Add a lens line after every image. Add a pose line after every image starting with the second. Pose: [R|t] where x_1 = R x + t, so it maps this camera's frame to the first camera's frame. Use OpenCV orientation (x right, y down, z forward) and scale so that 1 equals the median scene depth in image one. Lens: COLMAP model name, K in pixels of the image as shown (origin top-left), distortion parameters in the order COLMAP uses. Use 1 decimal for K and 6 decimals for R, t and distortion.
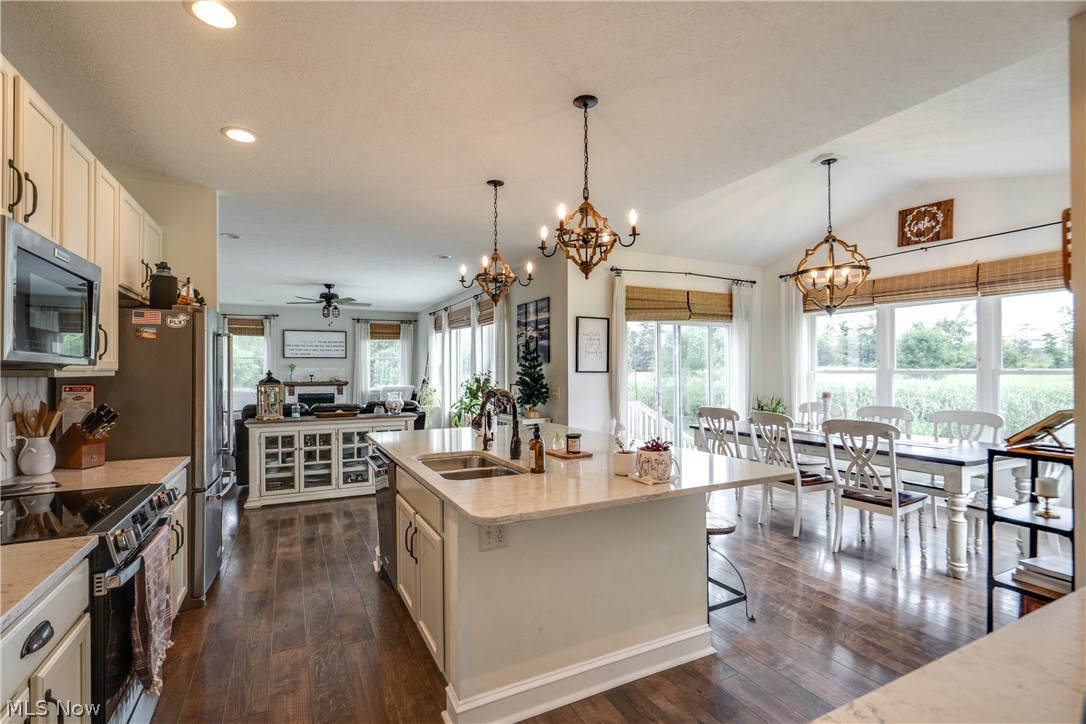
lens RADIAL K [[493.5, 0, 534.7], [0, 493.5, 366.2], [0, 0, 1]] dist [-0.009794, 0.000177]
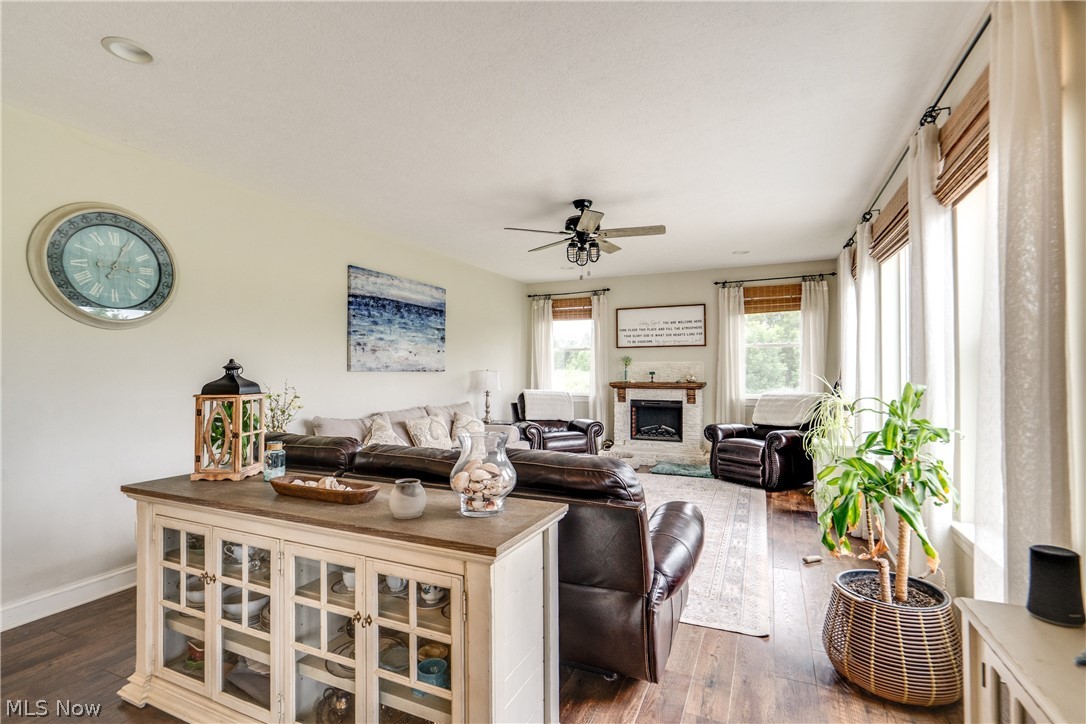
lens RADIAL K [[493.5, 0, 537.8], [0, 493.5, 365.5], [0, 0, 1]] dist [-0.009794, 0.000177]
pose [[0.623390, -0.007316, -0.781877, -0.023644], [0.009672, 0.999952, -0.001645, 0.008392], [0.781851, -0.006537, 0.623431, 0.456634]]
